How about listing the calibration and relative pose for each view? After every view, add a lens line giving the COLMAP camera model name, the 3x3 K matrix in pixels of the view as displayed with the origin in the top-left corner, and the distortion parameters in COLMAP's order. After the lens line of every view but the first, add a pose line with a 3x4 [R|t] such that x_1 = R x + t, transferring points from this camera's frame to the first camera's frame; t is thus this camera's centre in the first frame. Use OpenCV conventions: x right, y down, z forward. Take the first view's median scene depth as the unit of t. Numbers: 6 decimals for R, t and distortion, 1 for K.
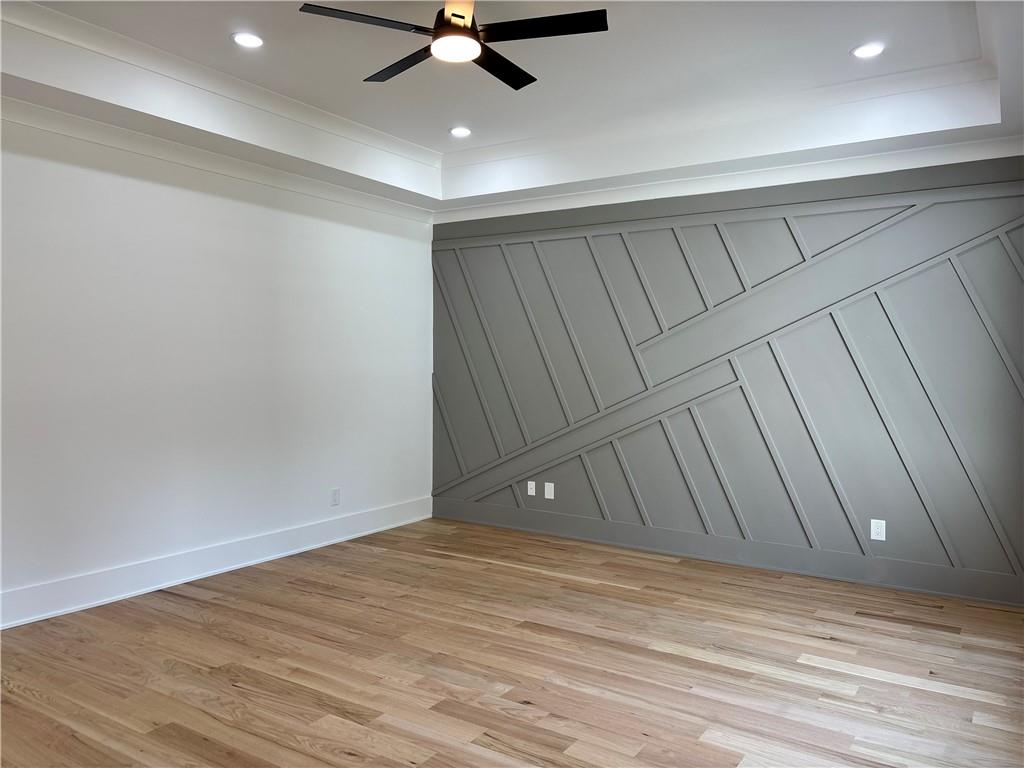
lens RADIAL K [[785.8, 0, 512.0], [0, 785.8, 384.0], [0, 0, 1]] dist [0.035115, -0.026826]
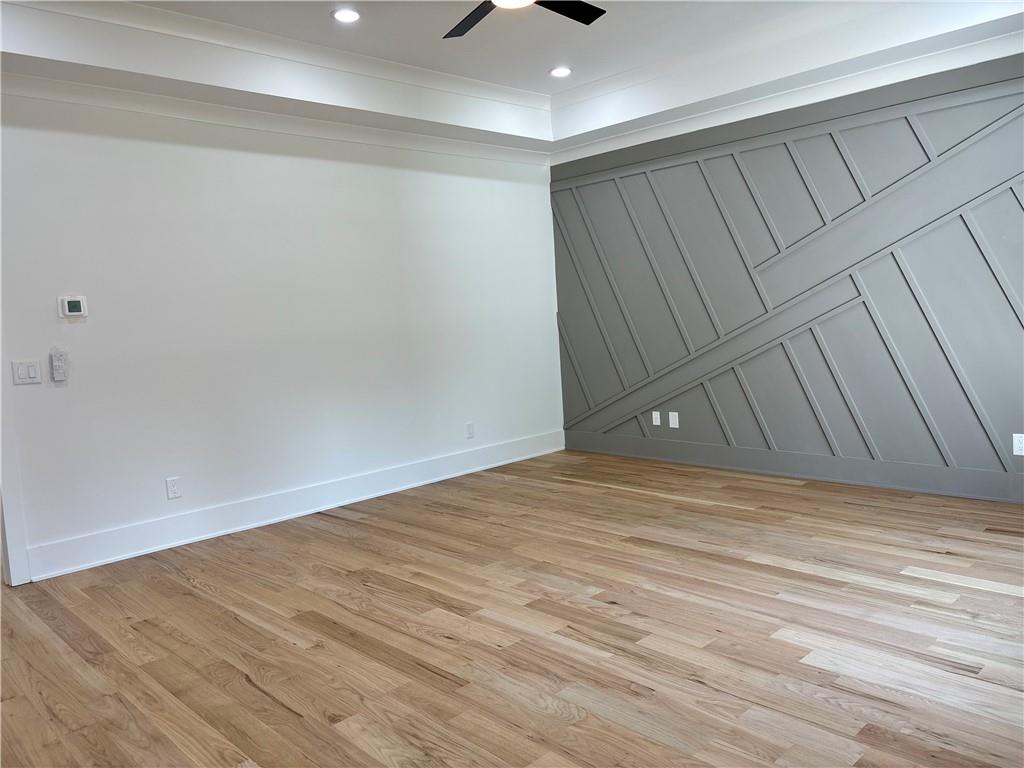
lens RADIAL K [[785.8, 0, 512.0], [0, 785.8, 384.0], [0, 0, 1]] dist [0.035115, -0.026826]
pose [[0.972401, -0.044211, -0.229089, 0.108758], [0.058699, 0.996658, 0.056815, 0.027596], [0.225812, -0.068694, 0.971746, -0.042753]]
